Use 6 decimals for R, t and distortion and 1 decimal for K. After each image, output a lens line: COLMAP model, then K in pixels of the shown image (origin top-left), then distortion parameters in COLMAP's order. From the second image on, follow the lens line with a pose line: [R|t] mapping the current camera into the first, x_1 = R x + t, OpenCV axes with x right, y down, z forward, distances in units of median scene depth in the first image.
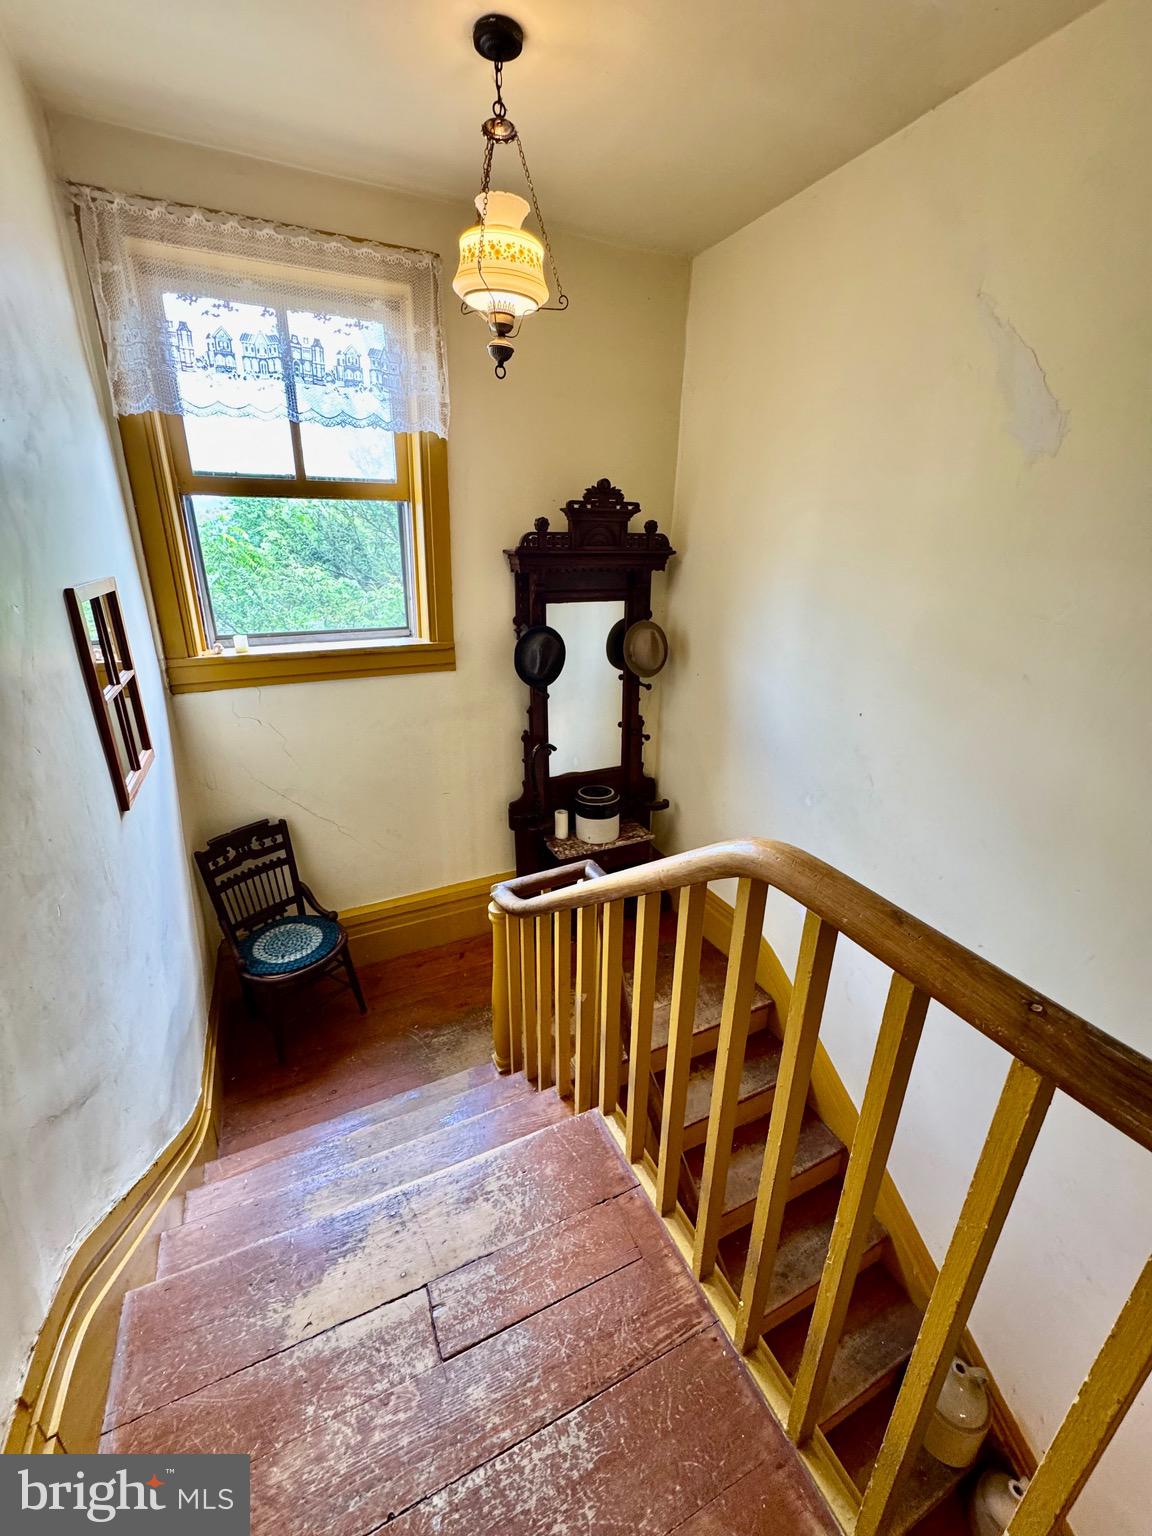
lens RADIAL K [[620.2, 0, 573.6], [0, 620.2, 767.1], [0, 0, 1]] dist [0.000074, 0.000142]
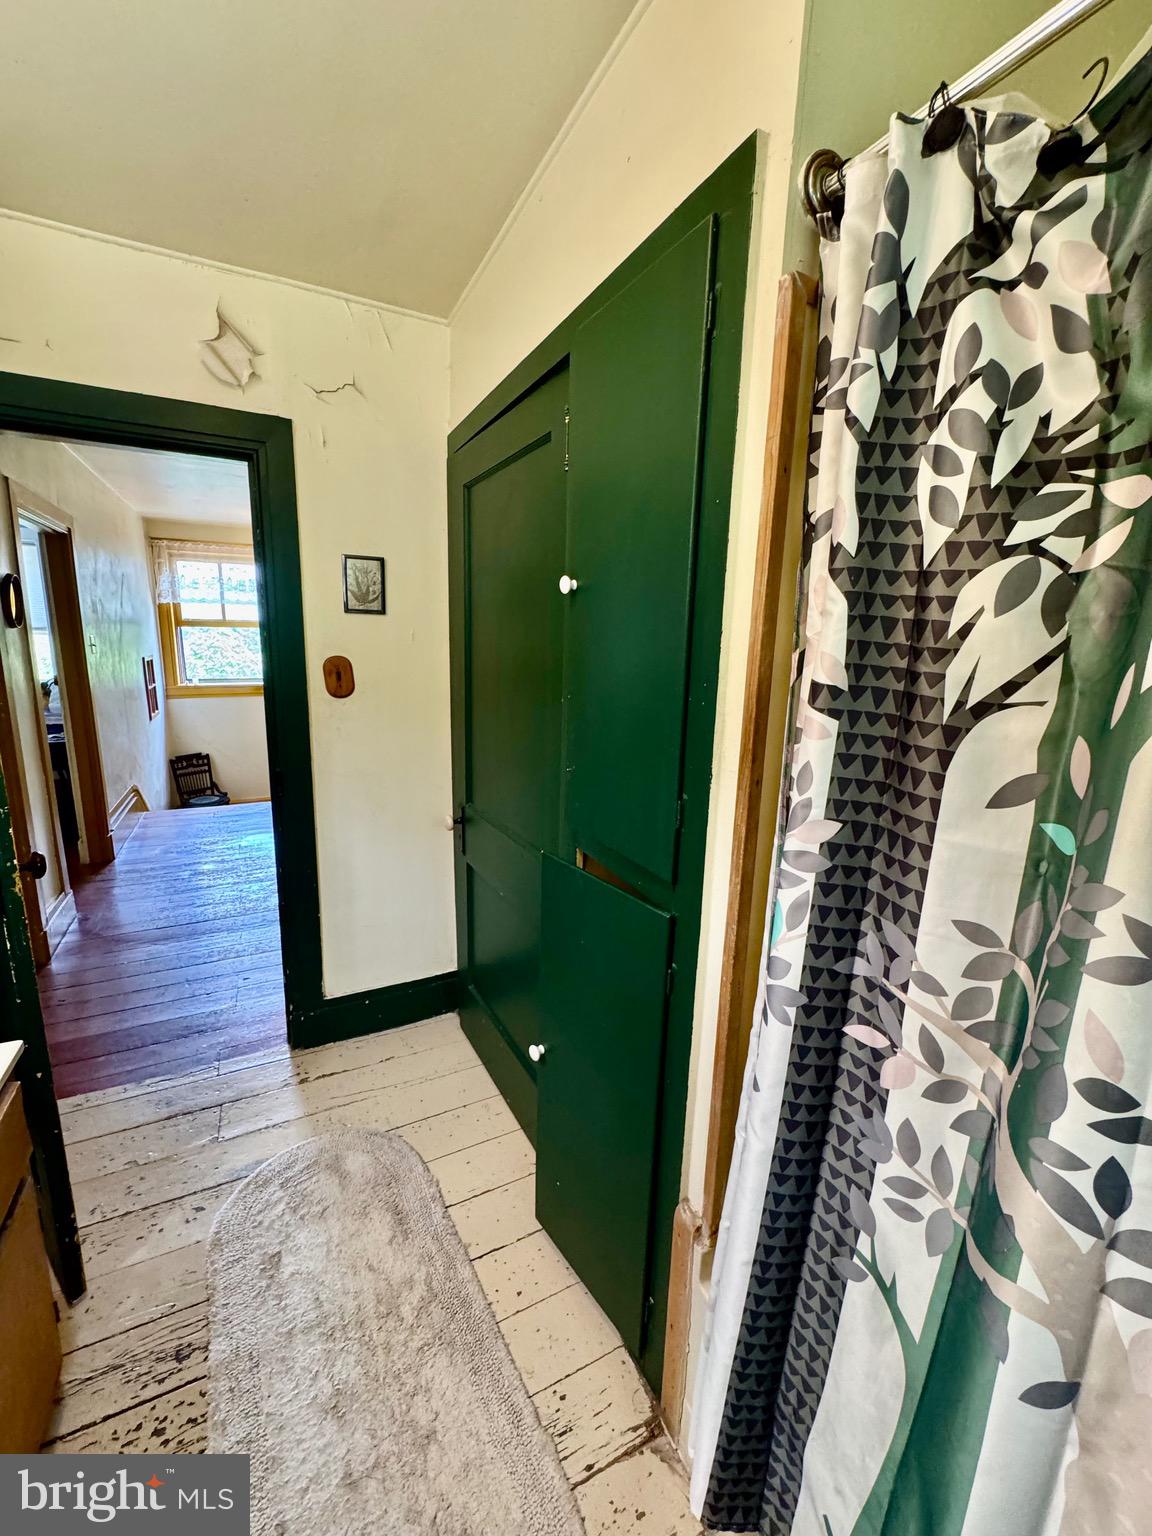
lens RADIAL K [[620.2, 0, 575.7], [0, 620.2, 766.7], [0, 0, 1]] dist [0.000074, 0.000142]
pose [[0.999891, -0.000202, 0.014743, 1.079808], [0.002429, 0.988509, -0.151145, 0.582355], [-0.014543, 0.151164, 0.988402, -1.631761]]
